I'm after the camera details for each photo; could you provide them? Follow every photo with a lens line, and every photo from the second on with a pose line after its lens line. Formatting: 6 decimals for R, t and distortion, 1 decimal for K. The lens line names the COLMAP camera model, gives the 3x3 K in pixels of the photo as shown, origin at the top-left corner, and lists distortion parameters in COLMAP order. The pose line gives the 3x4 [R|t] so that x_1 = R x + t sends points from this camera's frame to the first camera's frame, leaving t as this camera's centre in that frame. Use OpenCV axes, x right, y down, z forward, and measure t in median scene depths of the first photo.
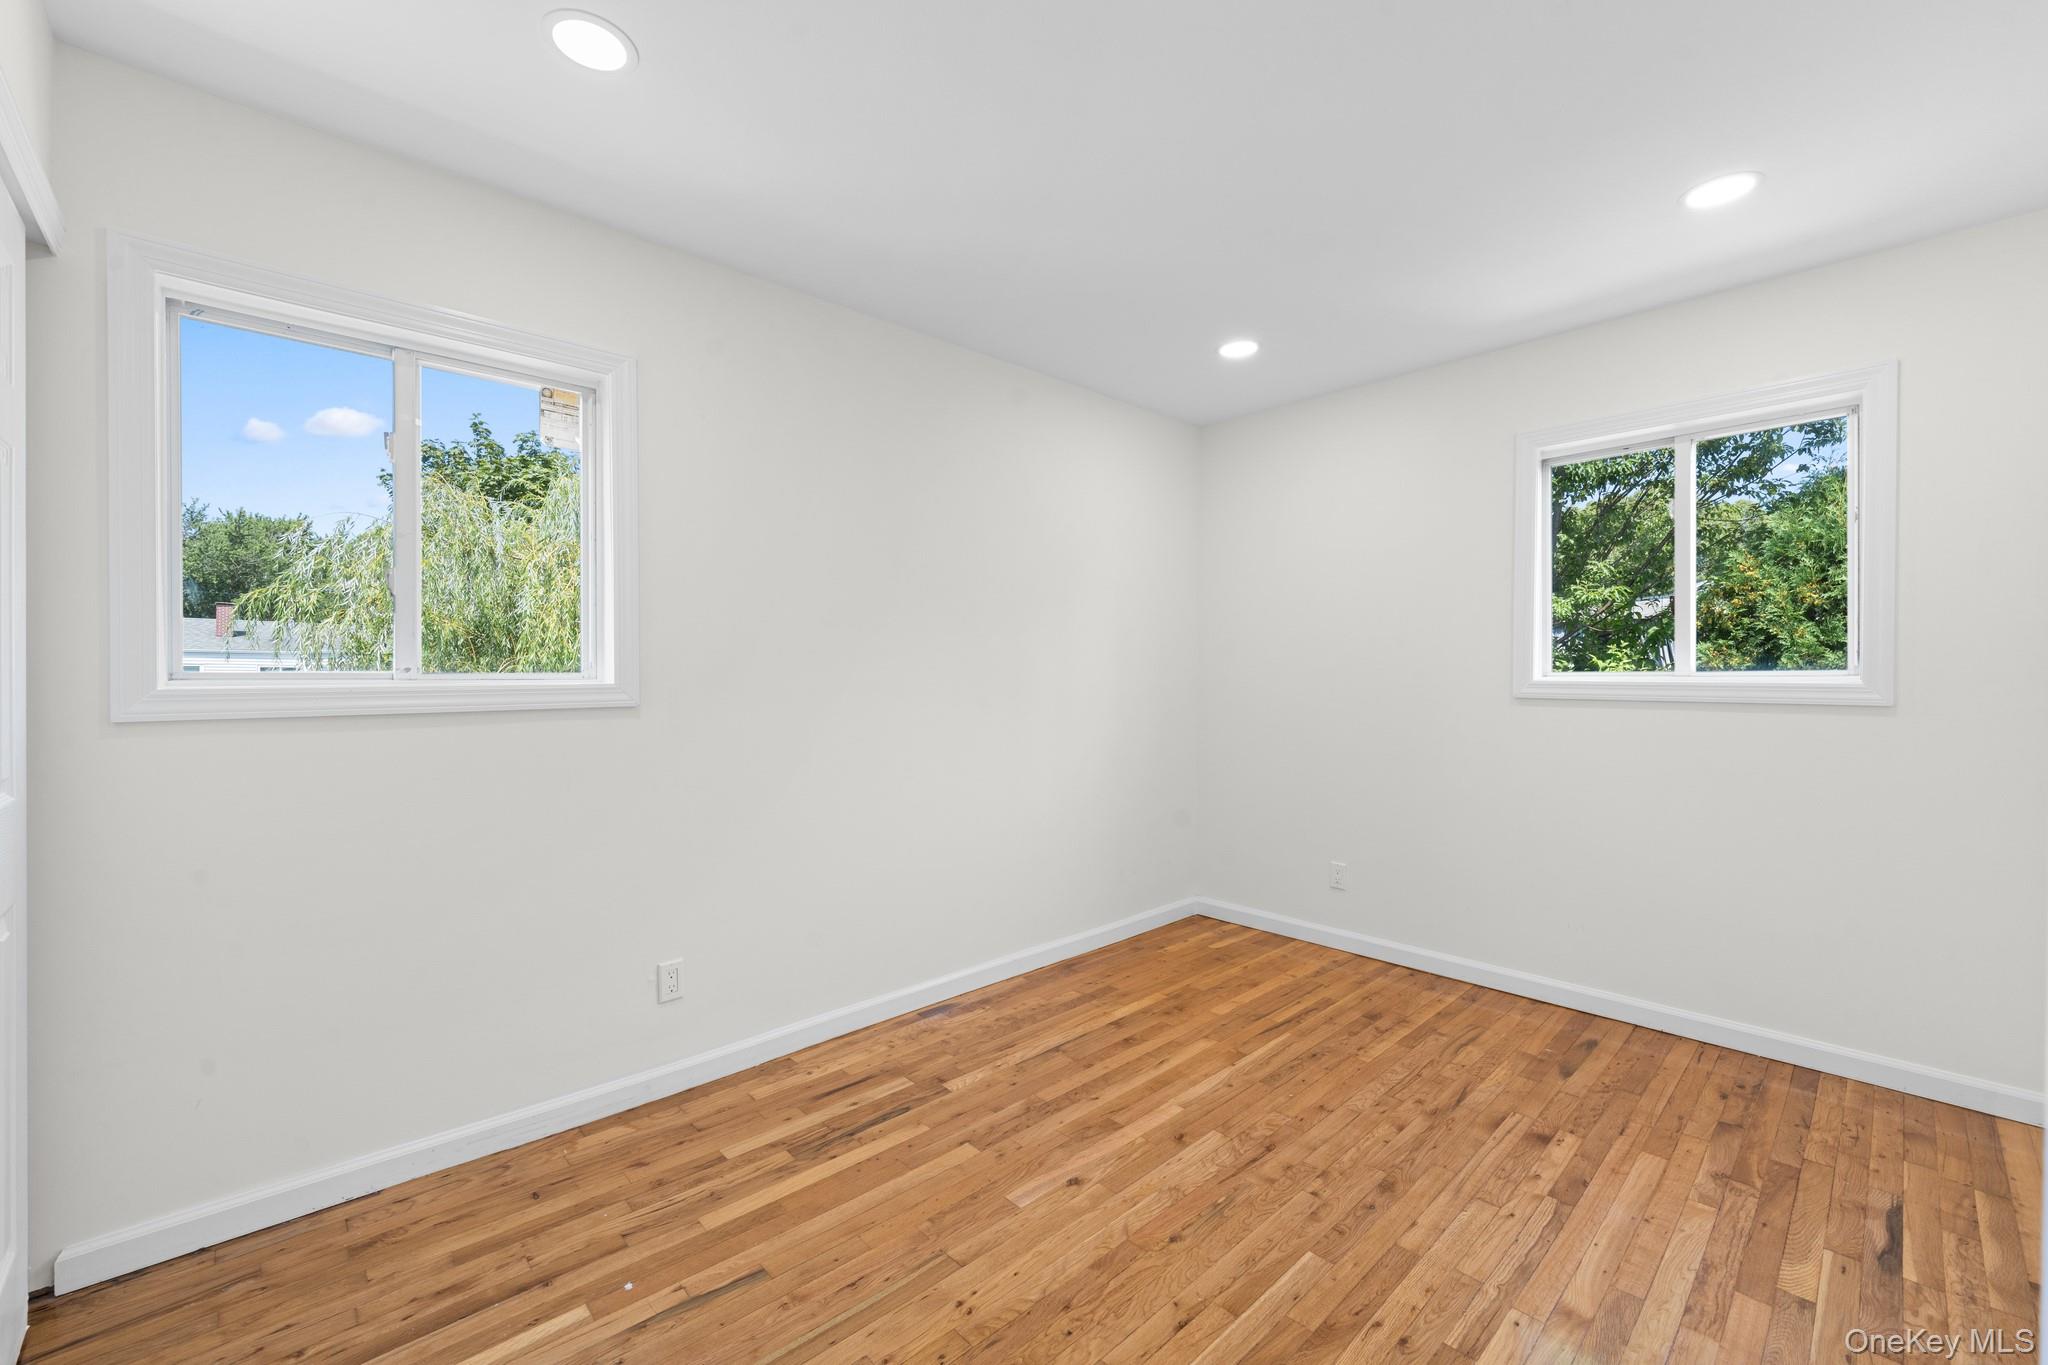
lens RADIAL K [[840.1, 0, 1026.2], [0, 840.1, 674.8], [0, 0, 1]] dist [0.001098, -0.000167]
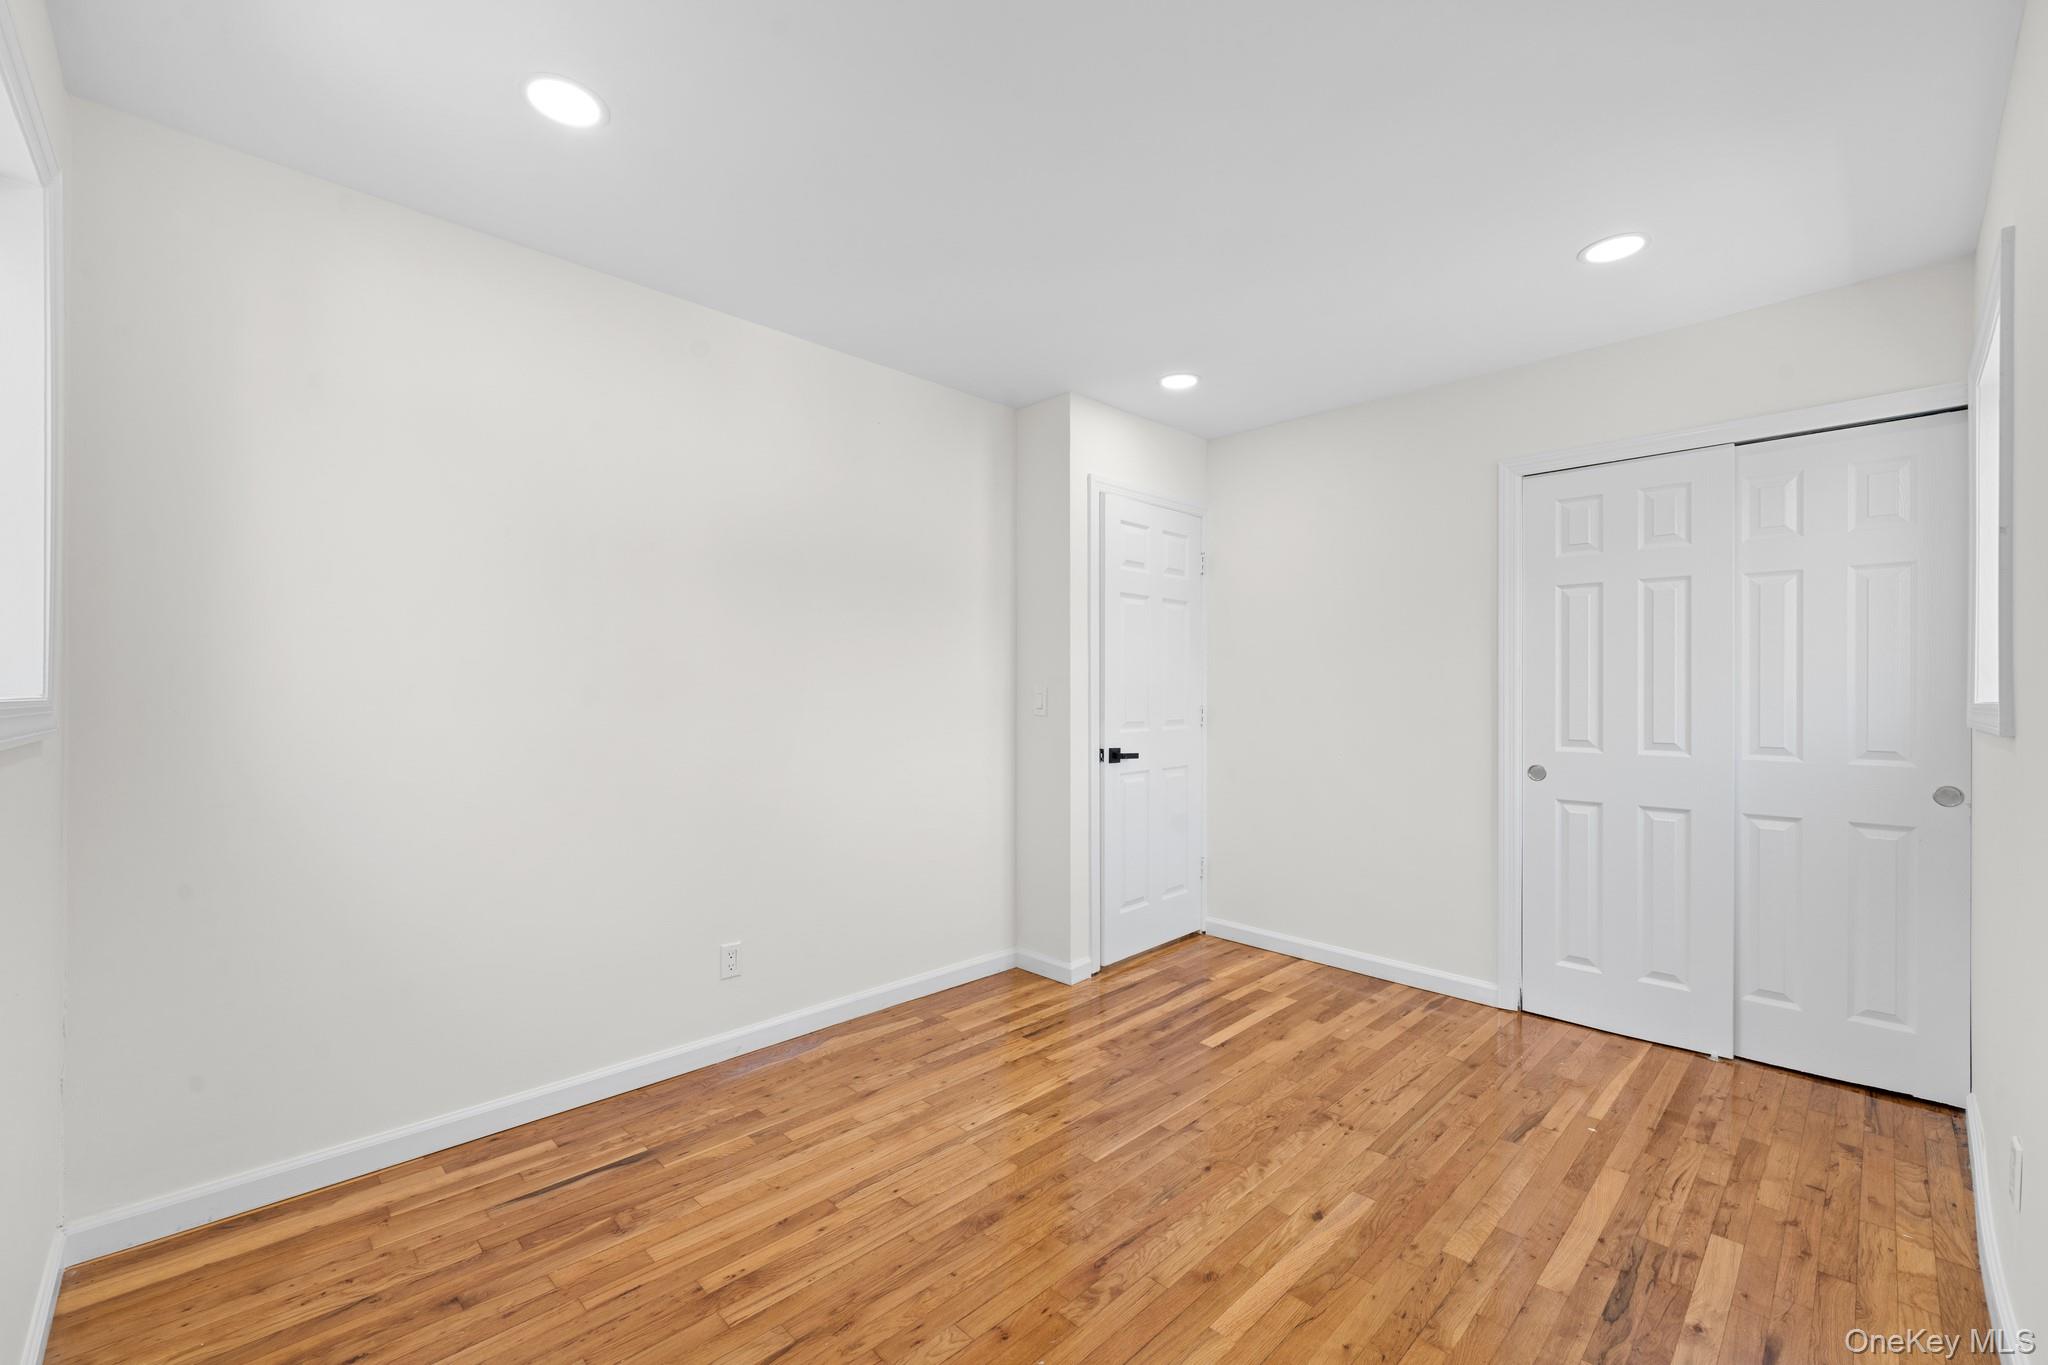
lens RADIAL K [[840.1, 0, 1026.2], [0, 840.1, 674.8], [0, 0, 1]] dist [0.001098, -0.000167]
pose [[-0.999766, -0.005184, -0.021003, 0.403998], [-0.004809, 0.999829, -0.017856, 0.002233], [0.021092, -0.017751, -0.999620, 1.928793]]
